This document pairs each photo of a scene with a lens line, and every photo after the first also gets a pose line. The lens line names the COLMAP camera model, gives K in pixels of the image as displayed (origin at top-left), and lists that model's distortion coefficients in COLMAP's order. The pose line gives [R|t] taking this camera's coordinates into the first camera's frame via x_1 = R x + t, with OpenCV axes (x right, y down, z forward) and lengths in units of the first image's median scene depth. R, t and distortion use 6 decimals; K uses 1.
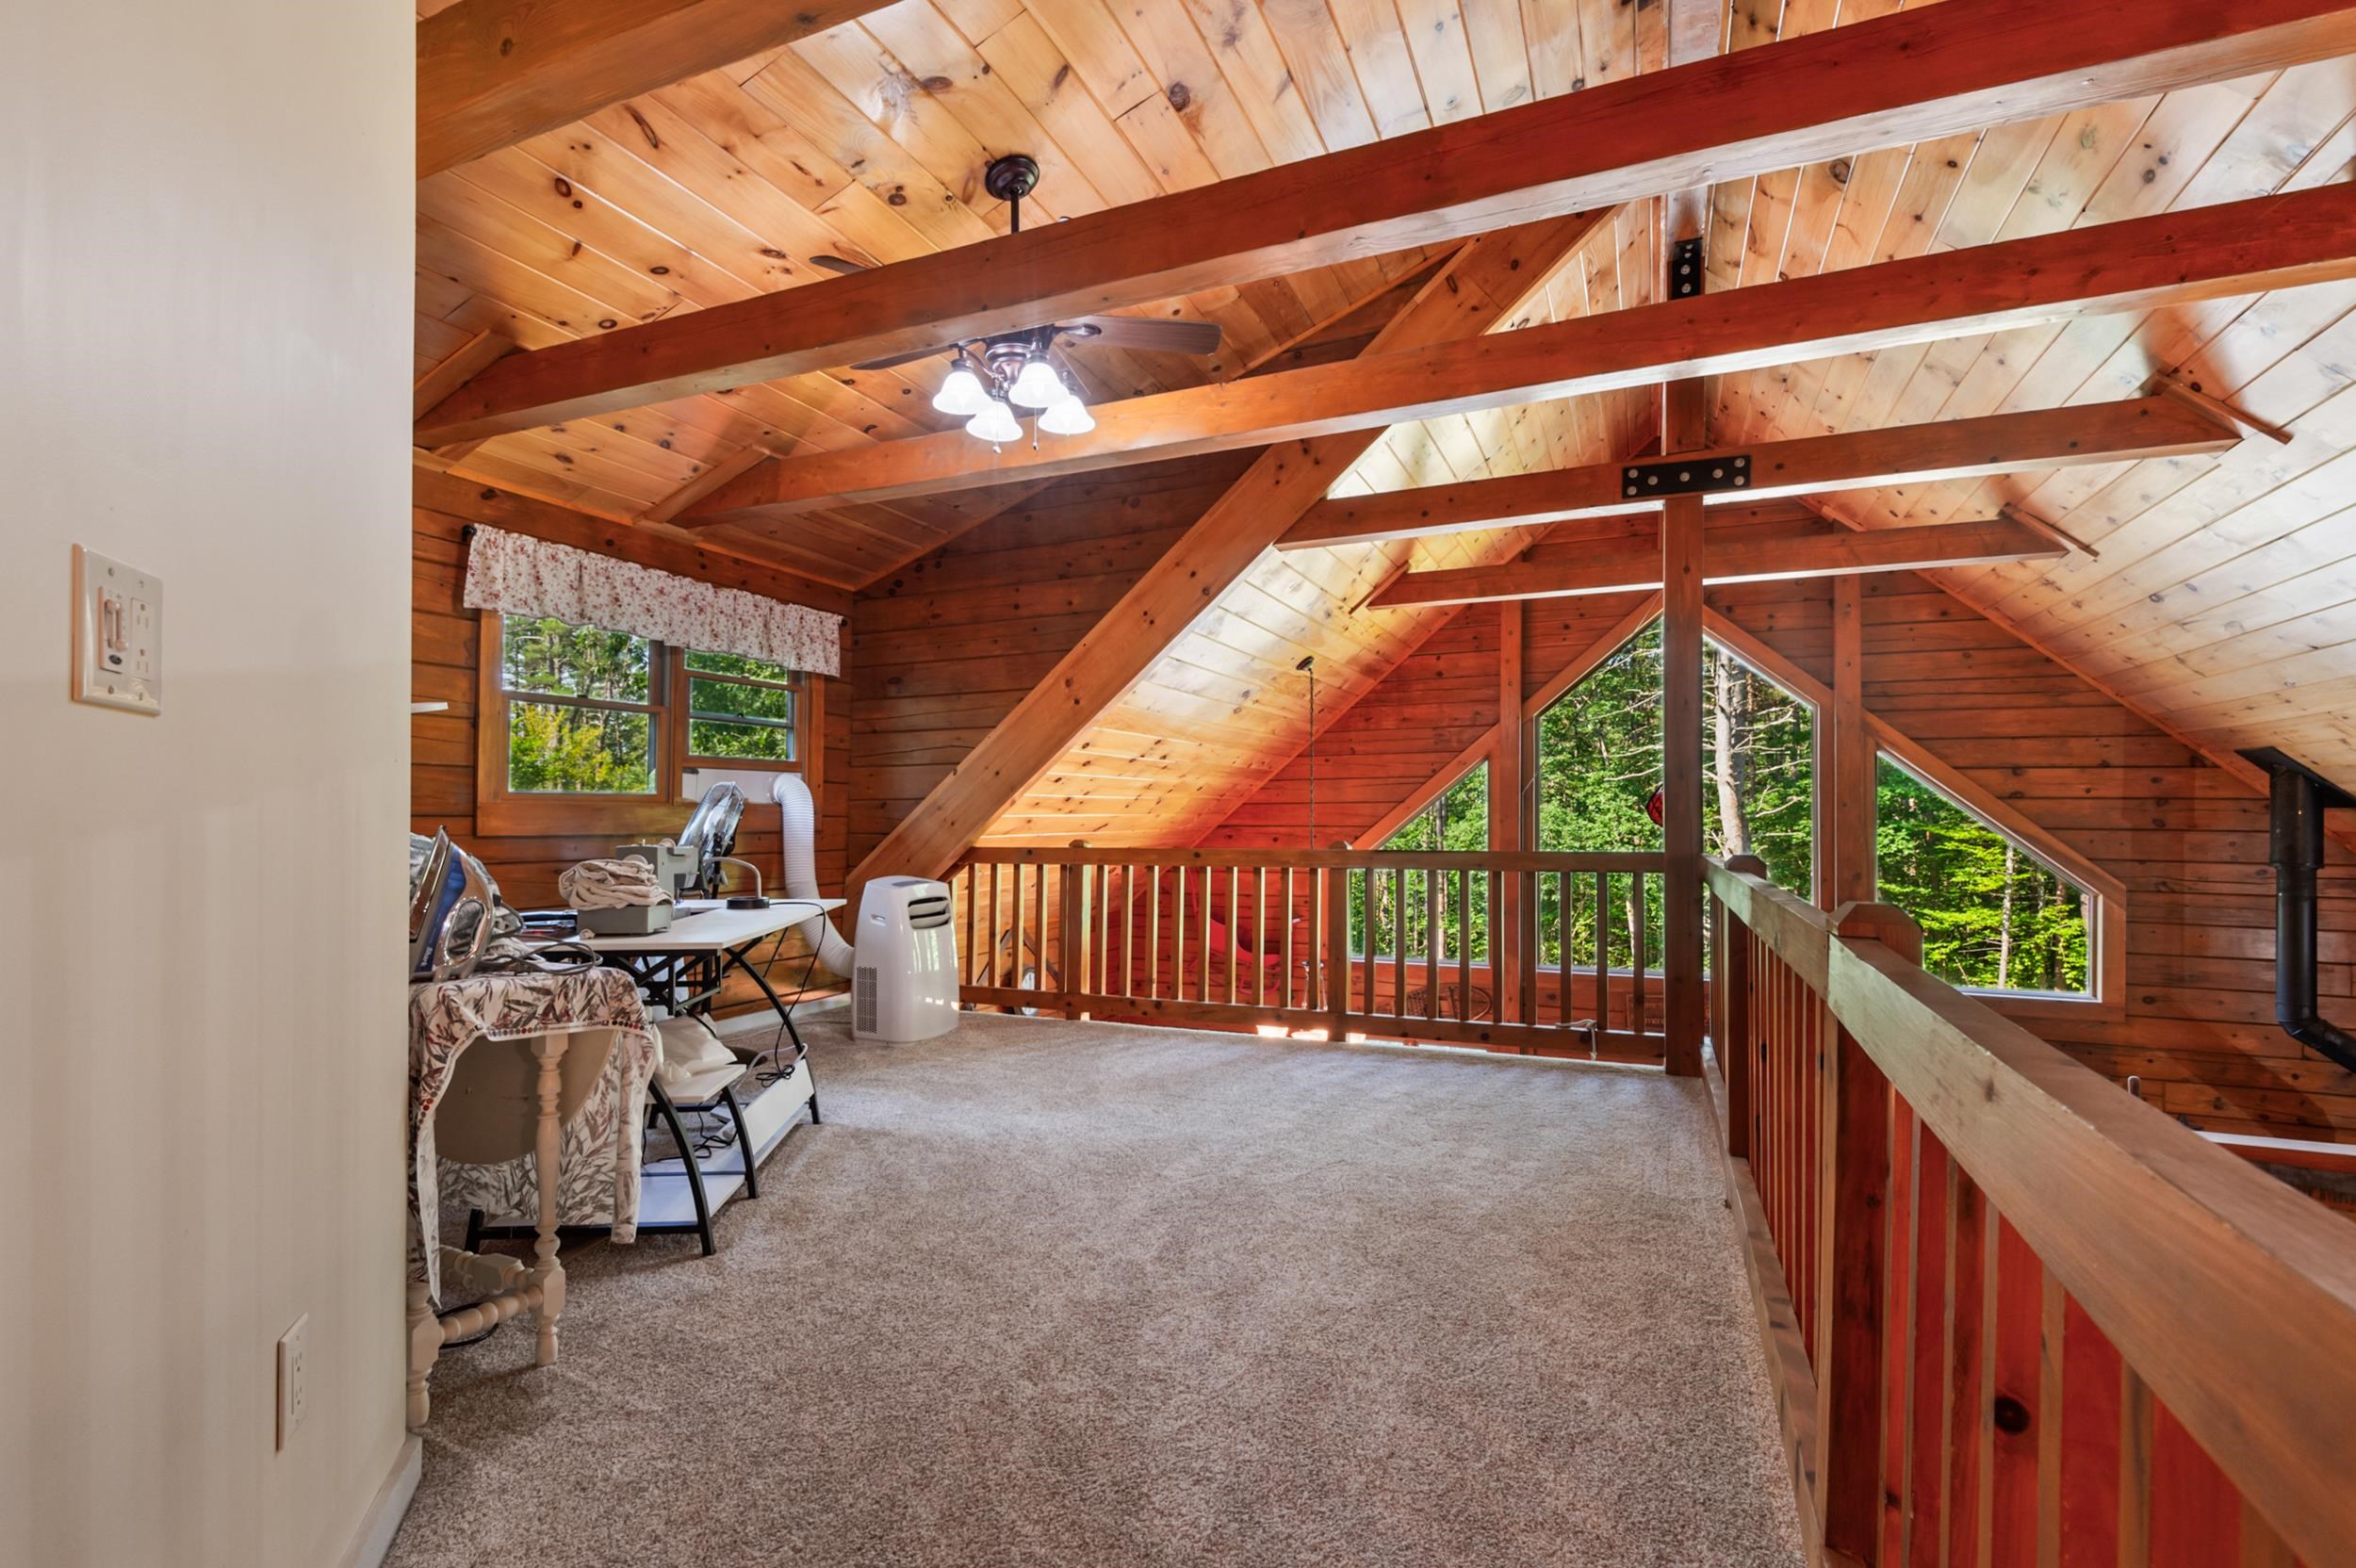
lens RADIAL K [[1108.1, 0, 1160.3], [0, 1108.1, 818.1], [0, 0, 1]] dist [-0.002846, -0.000627]
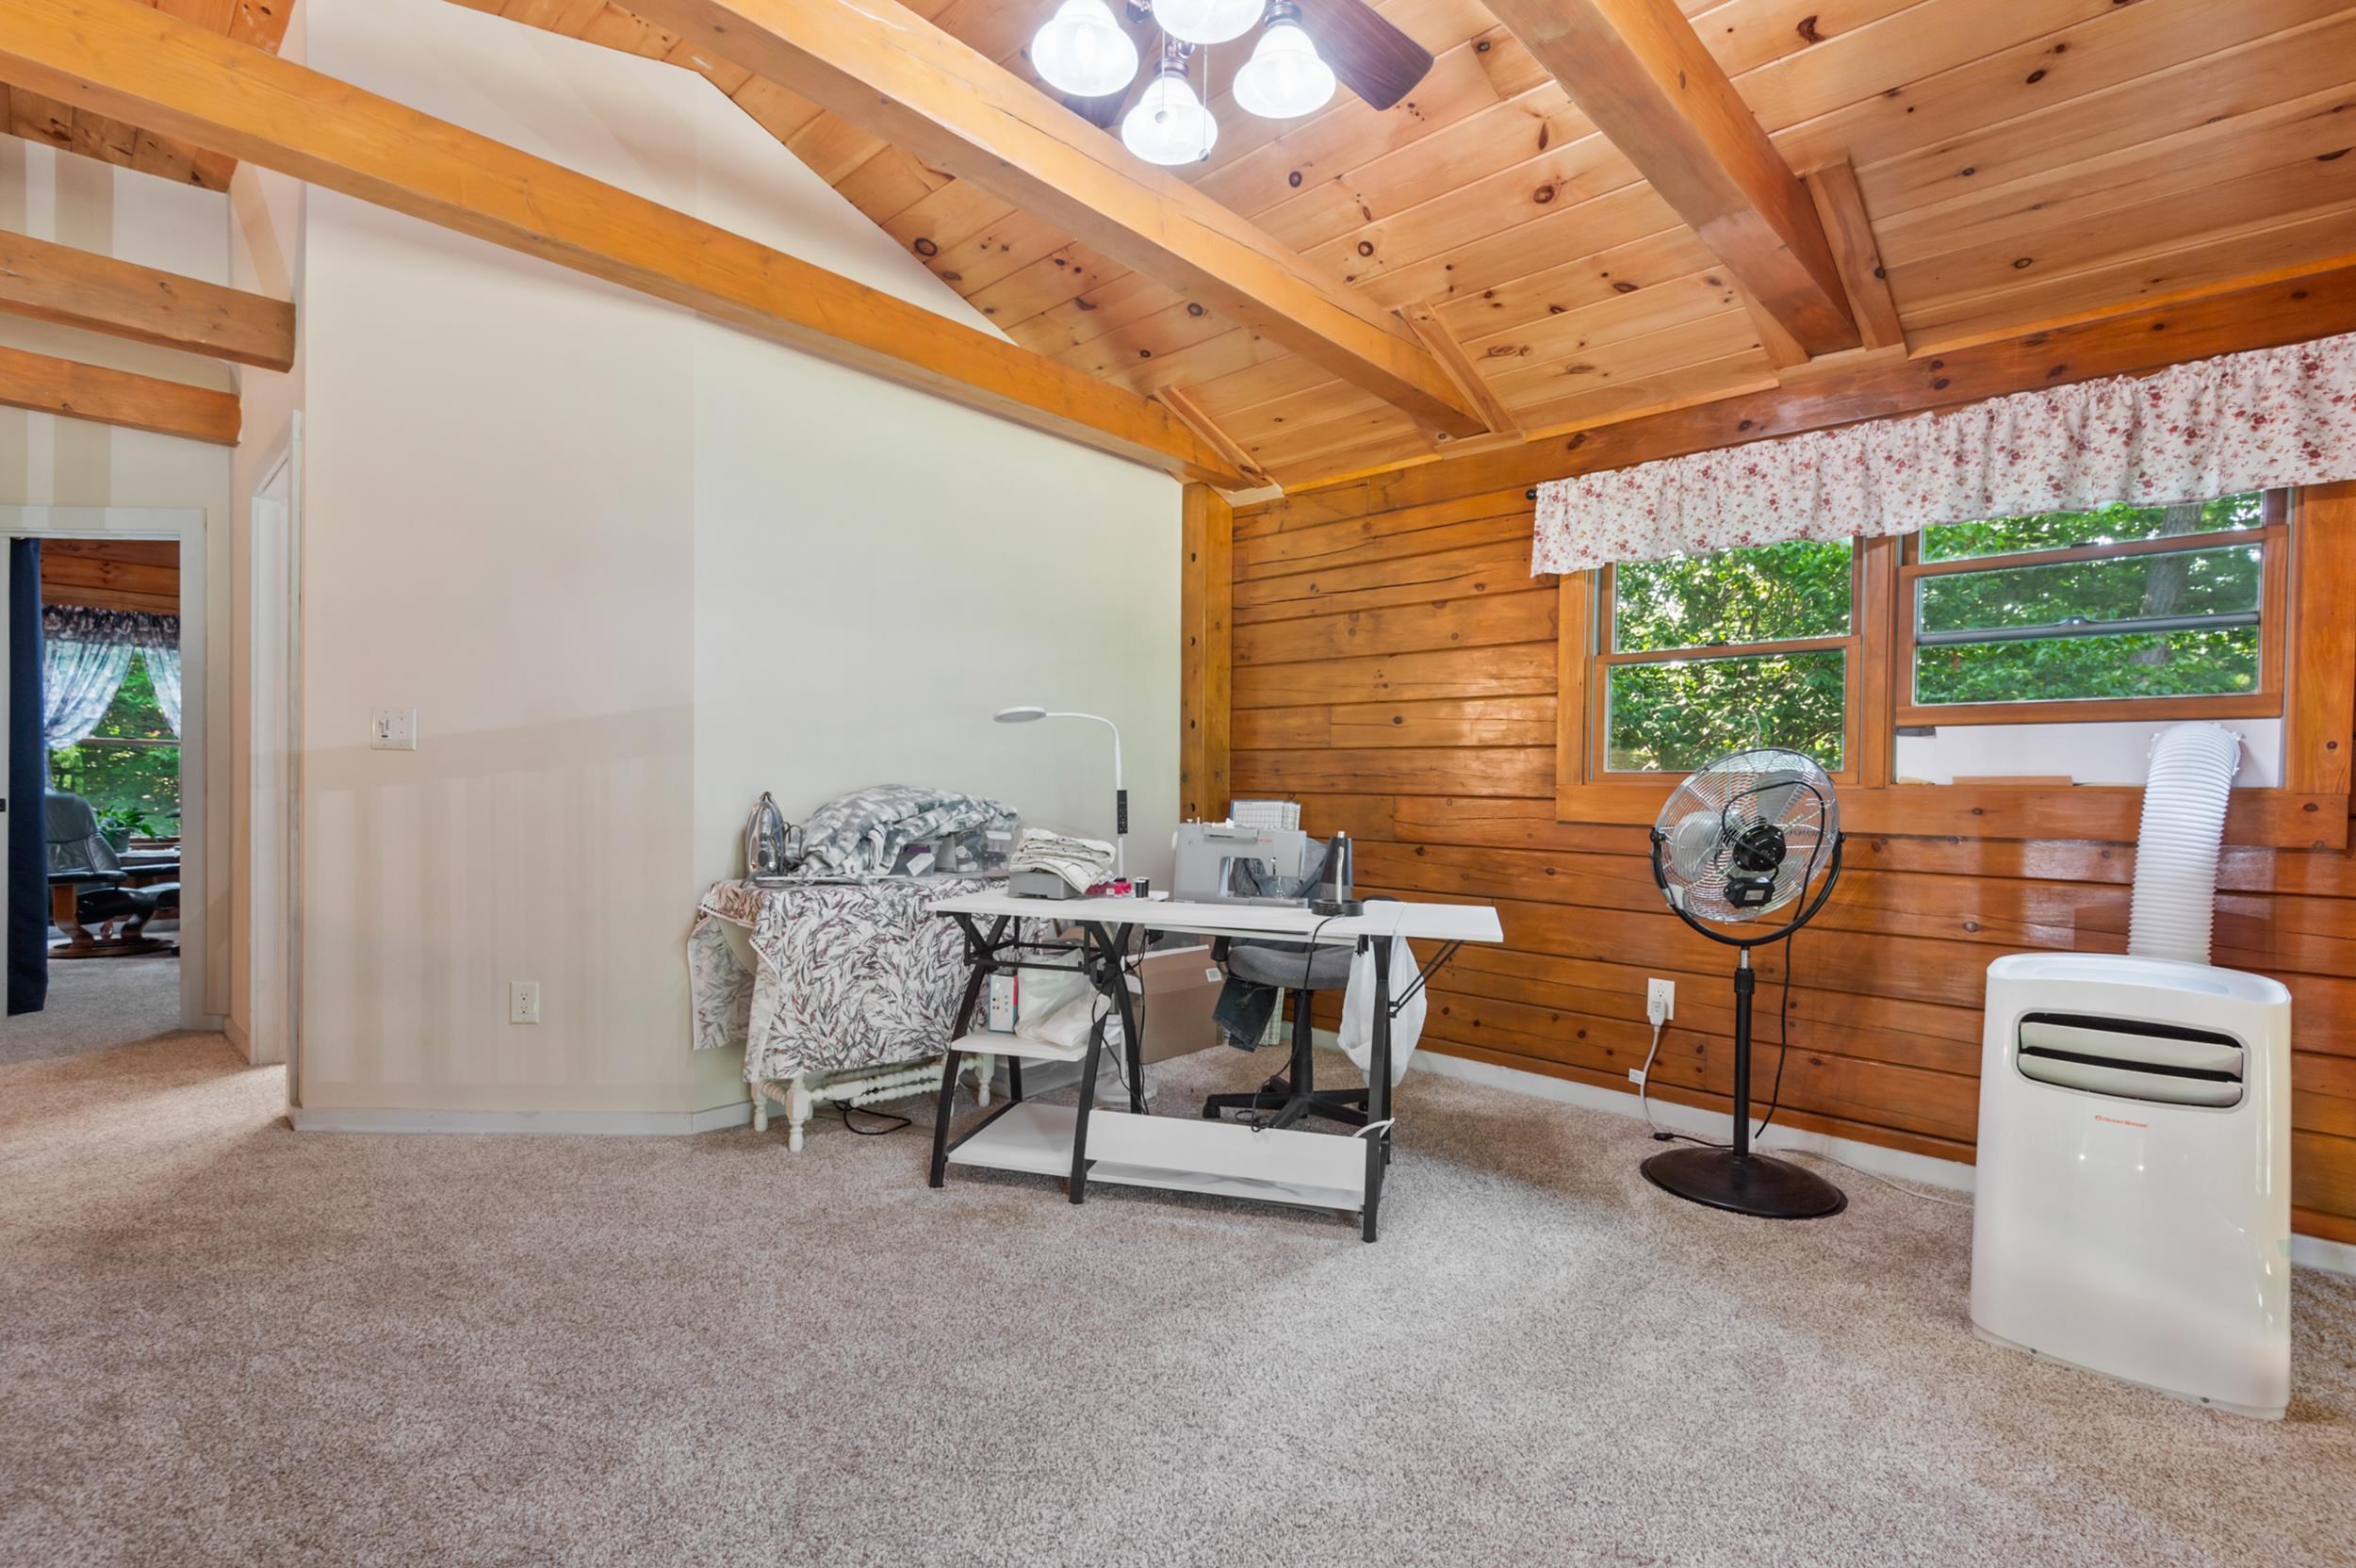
lens RADIAL K [[1074.2, 0, 1181.9], [0, 1074.2, 792.7], [0, 0, 1]] dist [0.025879, -0.017104]
pose [[-0.333747, -0.003664, -0.942655, 0.326601], [-0.021980, 0.999751, 0.003896, -0.003437], [0.942406, 0.022020, -0.333745, 0.996419]]
